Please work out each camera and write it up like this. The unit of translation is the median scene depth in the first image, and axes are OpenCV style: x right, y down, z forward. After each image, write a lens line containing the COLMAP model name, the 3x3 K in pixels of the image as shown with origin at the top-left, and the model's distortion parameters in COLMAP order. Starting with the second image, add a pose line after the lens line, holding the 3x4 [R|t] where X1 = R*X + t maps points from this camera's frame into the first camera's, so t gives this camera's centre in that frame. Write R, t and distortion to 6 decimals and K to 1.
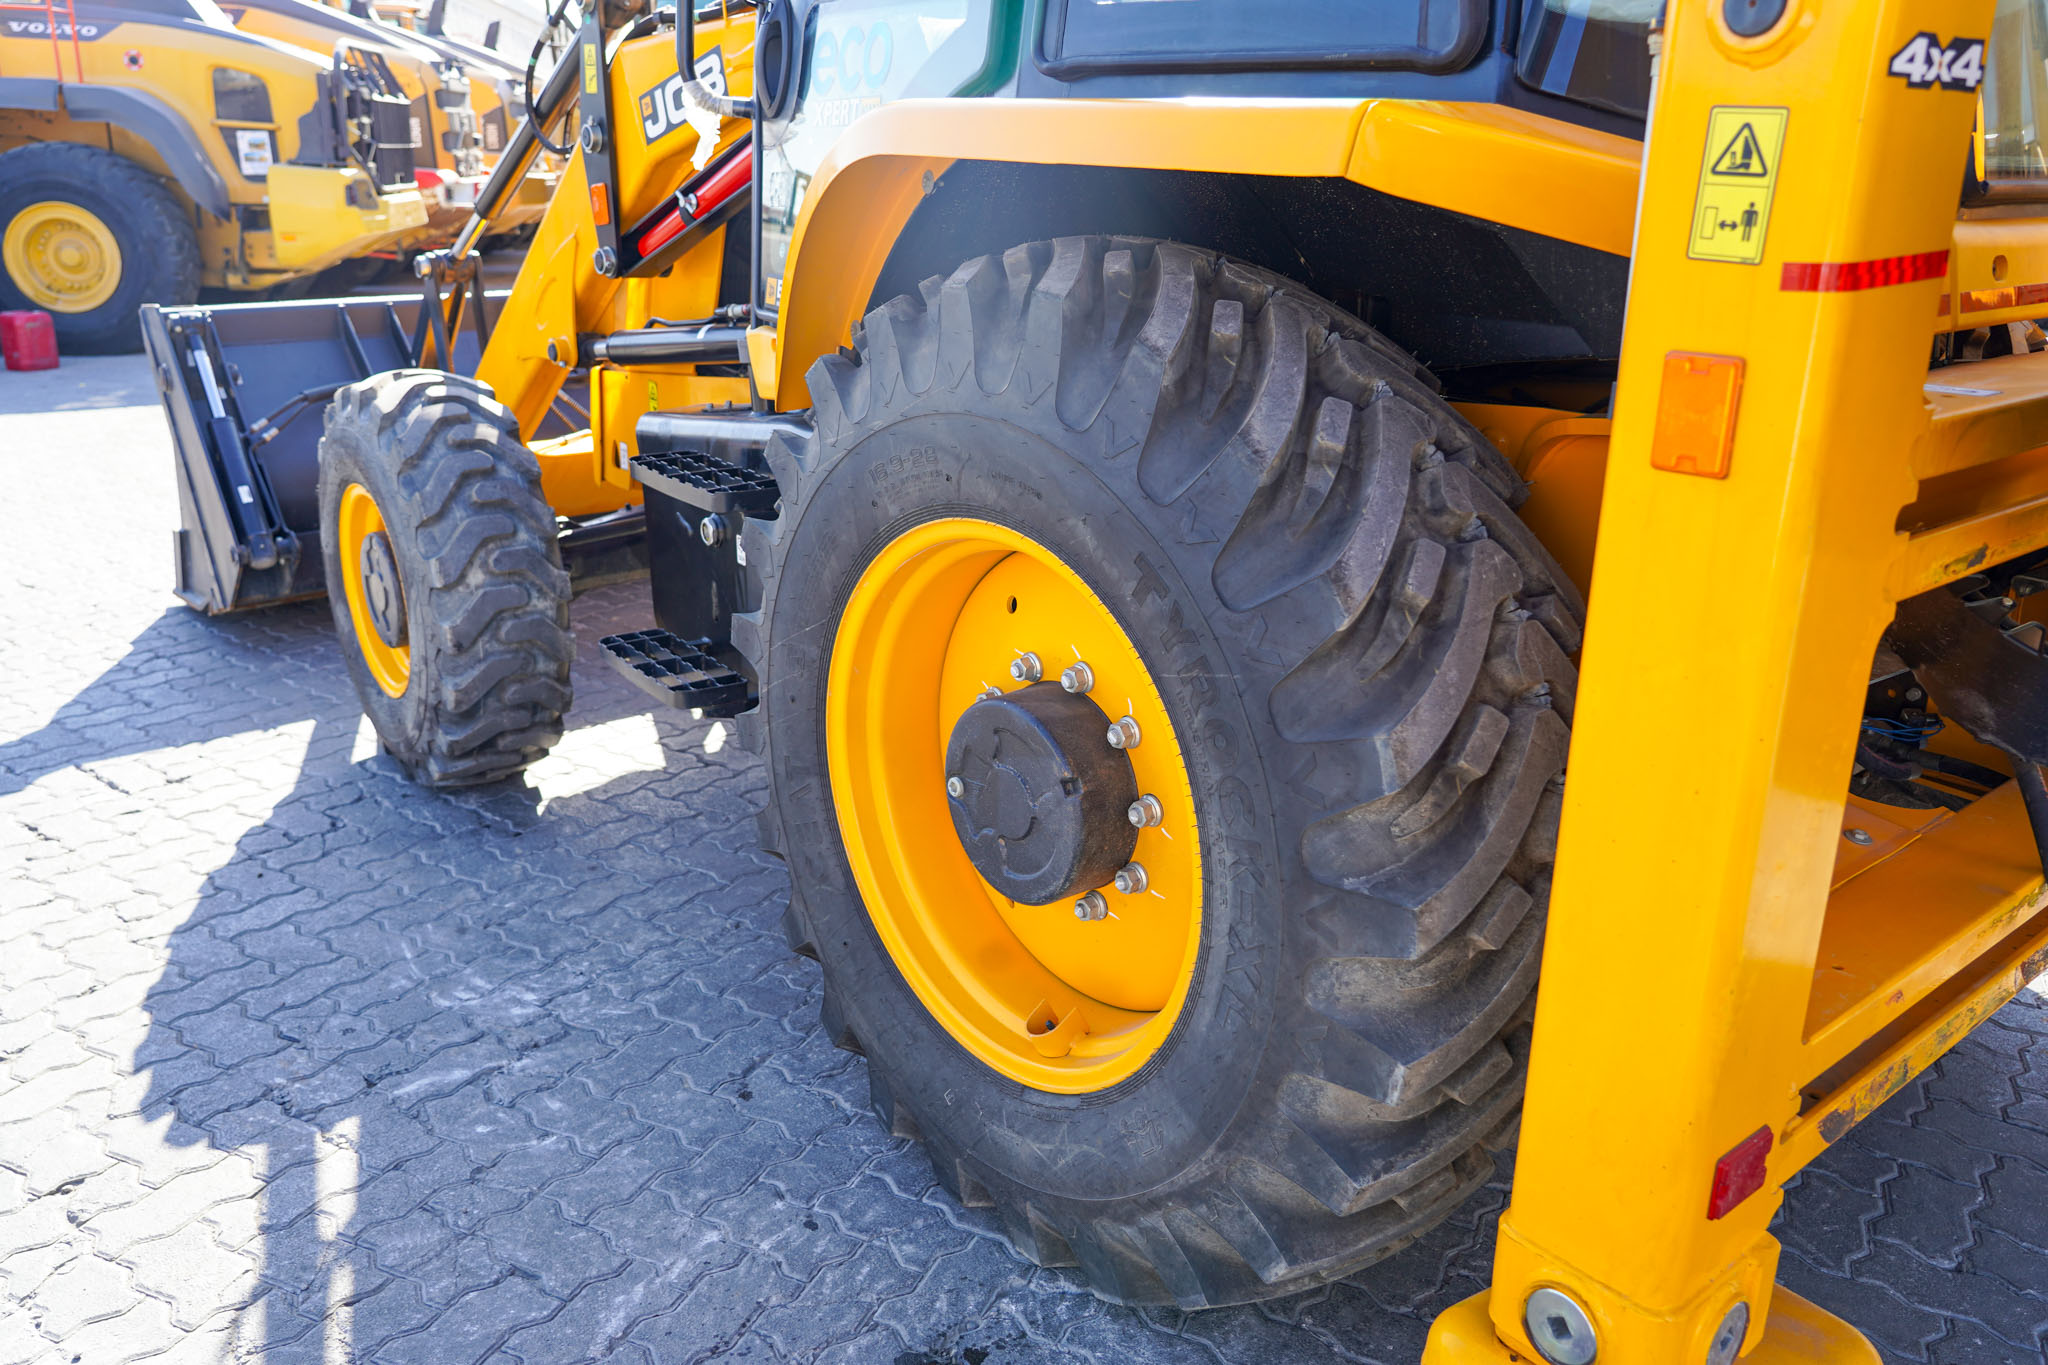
lens RADIAL K [[1560.4, 0, 999.1], [0, 1560.4, 675.0], [0, 0, 1]] dist [0.010494, -0.001556]
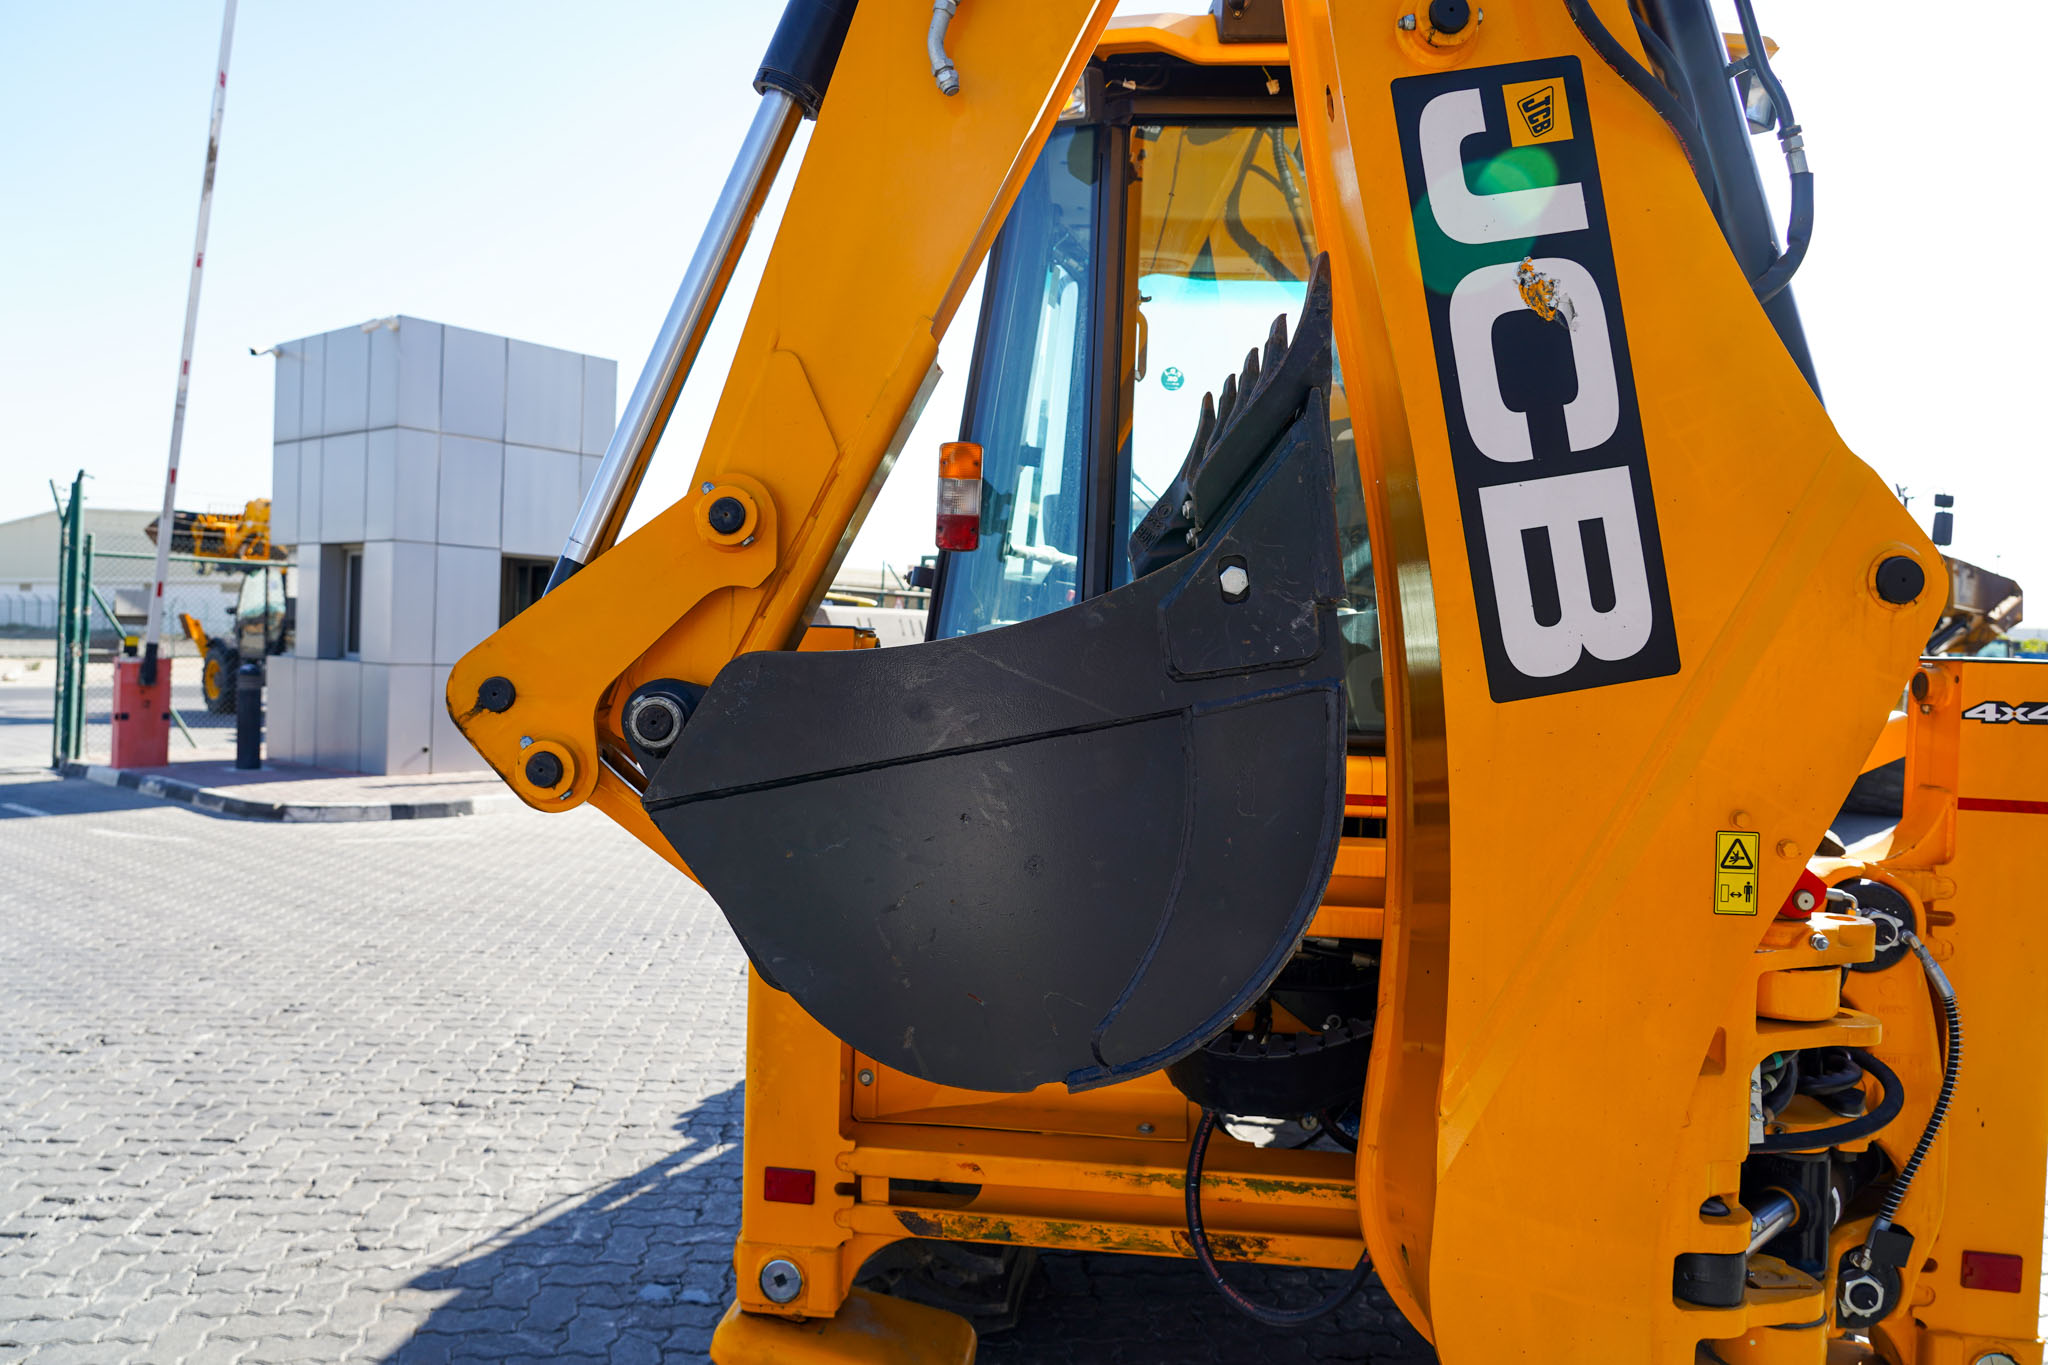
lens RADIAL K [[1399.0, 0, 1019.0], [0, 1399.0, 681.5], [0, 0, 1]] dist [-0.032400, 0.018630]
pose [[0.698262, 0.029636, -0.715228, 0.794137], [-0.245651, 0.948391, -0.200526, -0.004652], [0.672373, 0.315716, 0.669506, -0.089624]]
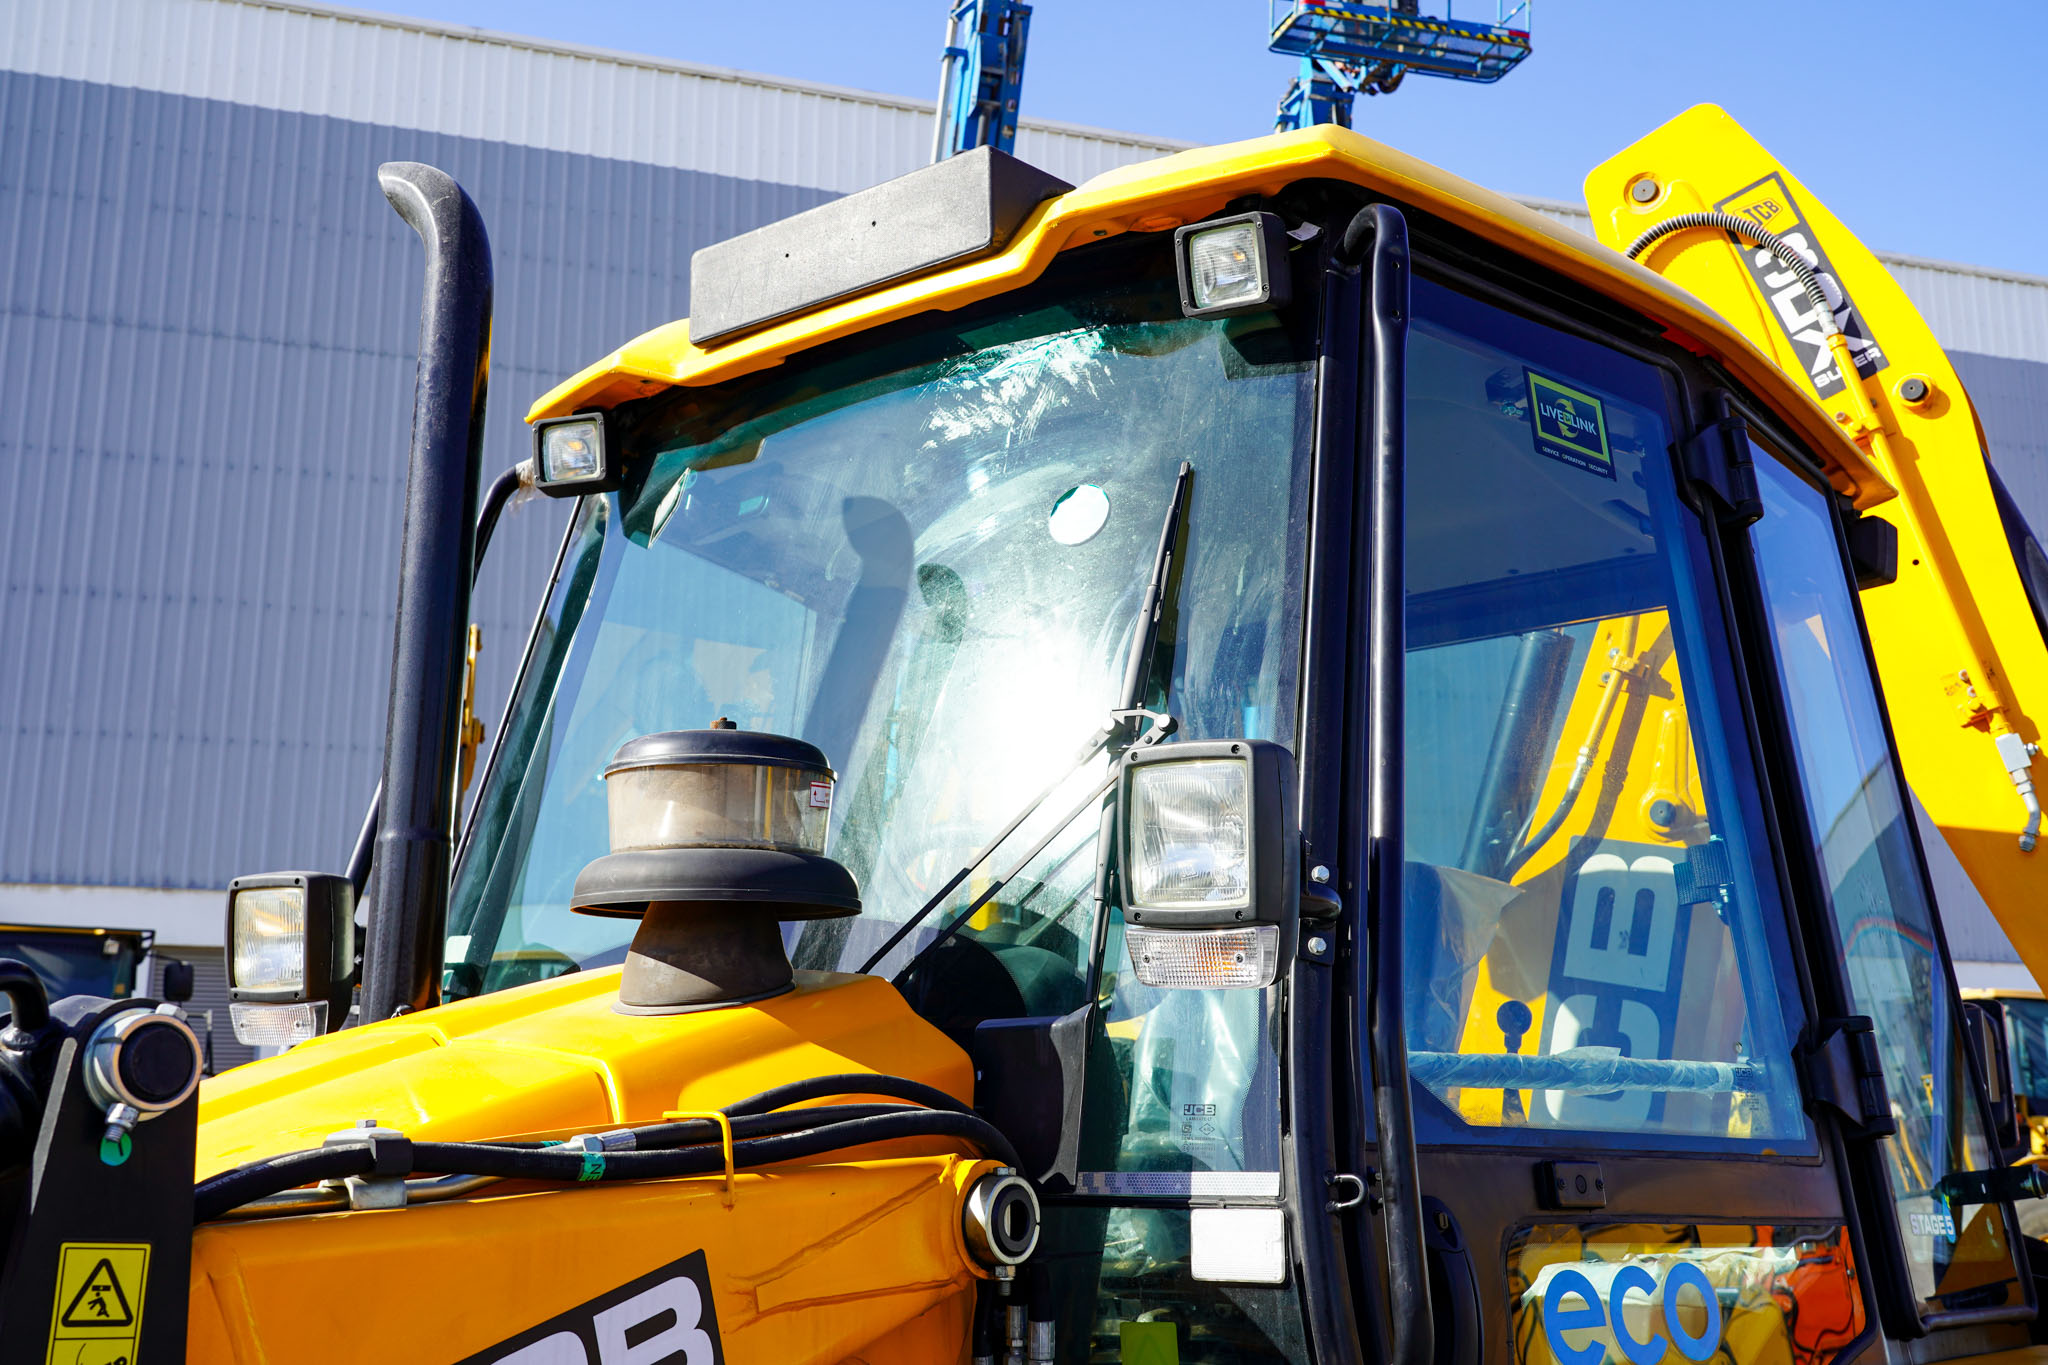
lens RADIAL K [[2179.6, 0, 1035.3], [0, 2179.6, 669.0], [0, 0, 1]] dist [0.034775, 0.000000]
pose [[-0.194899, 0.209872, 0.958107, -0.645825], [0.304318, 0.941570, -0.144345, -0.391753], [-0.932419, 0.263437, -0.247379, 0.920327]]
